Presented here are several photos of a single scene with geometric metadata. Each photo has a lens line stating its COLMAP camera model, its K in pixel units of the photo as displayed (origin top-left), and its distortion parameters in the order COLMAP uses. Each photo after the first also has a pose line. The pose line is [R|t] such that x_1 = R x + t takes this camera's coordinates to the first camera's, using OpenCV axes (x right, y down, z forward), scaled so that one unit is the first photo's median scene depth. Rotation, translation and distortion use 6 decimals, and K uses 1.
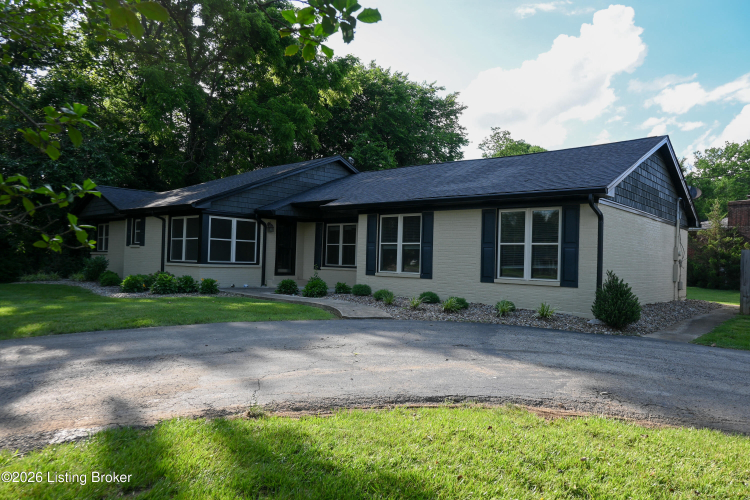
lens RADIAL K [[514.7, 0, 373.2], [0, 514.7, 245.4], [0, 0, 1]] dist [0.009268, -0.000048]
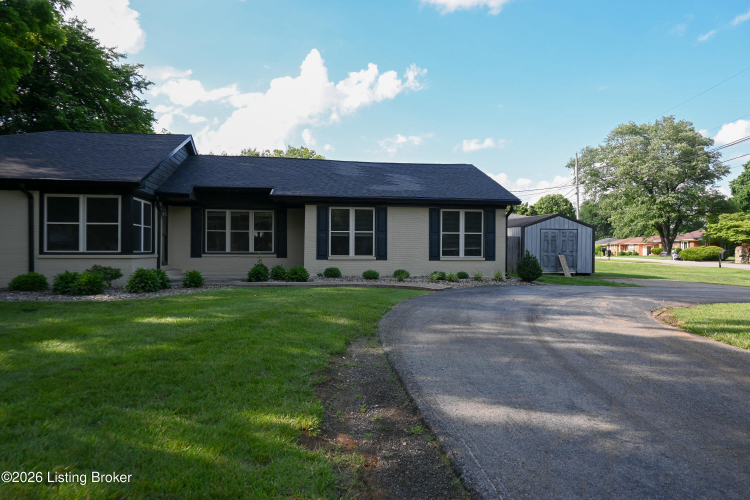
lens RADIAL K [[514.7, 0, 373.2], [0, 514.7, 245.4], [0, 0, 1]] dist [0.009268, -0.000048]
pose [[0.648680, -0.018410, 0.760838, -0.837342], [-0.009032, 0.999451, 0.031885, -0.010847], [-0.761007, -0.027555, 0.648158, 0.191181]]
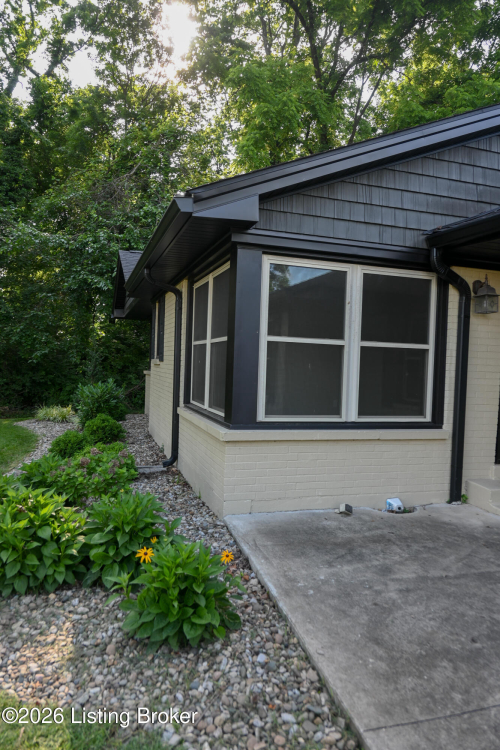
lens RADIAL K [[515.2, 0, 250.8], [0, 515.2, 372.3], [0, 0, 1]] dist [0.004826, -0.001427]
pose [[0.860143, 0.015727, -0.509811, -0.215264], [-0.000228, 0.999536, 0.030449, -0.003423], [0.510053, -0.026075, 0.859748, 0.900571]]
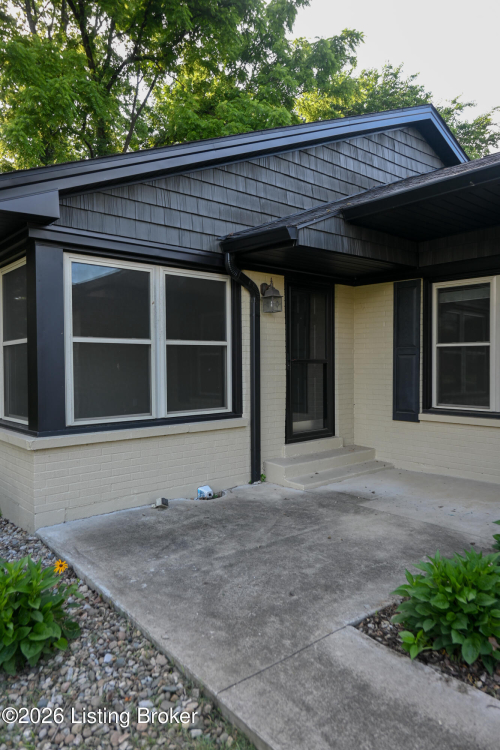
lens RADIAL K [[515.2, 0, 250.8], [0, 515.2, 372.3], [0, 0, 1]] dist [0.004826, -0.001427]
pose [[0.991824, -0.031647, -0.123625, -0.226811], [0.037112, 0.998422, 0.042155, -0.004175], [0.122096, -0.046398, 0.991433, 0.886082]]
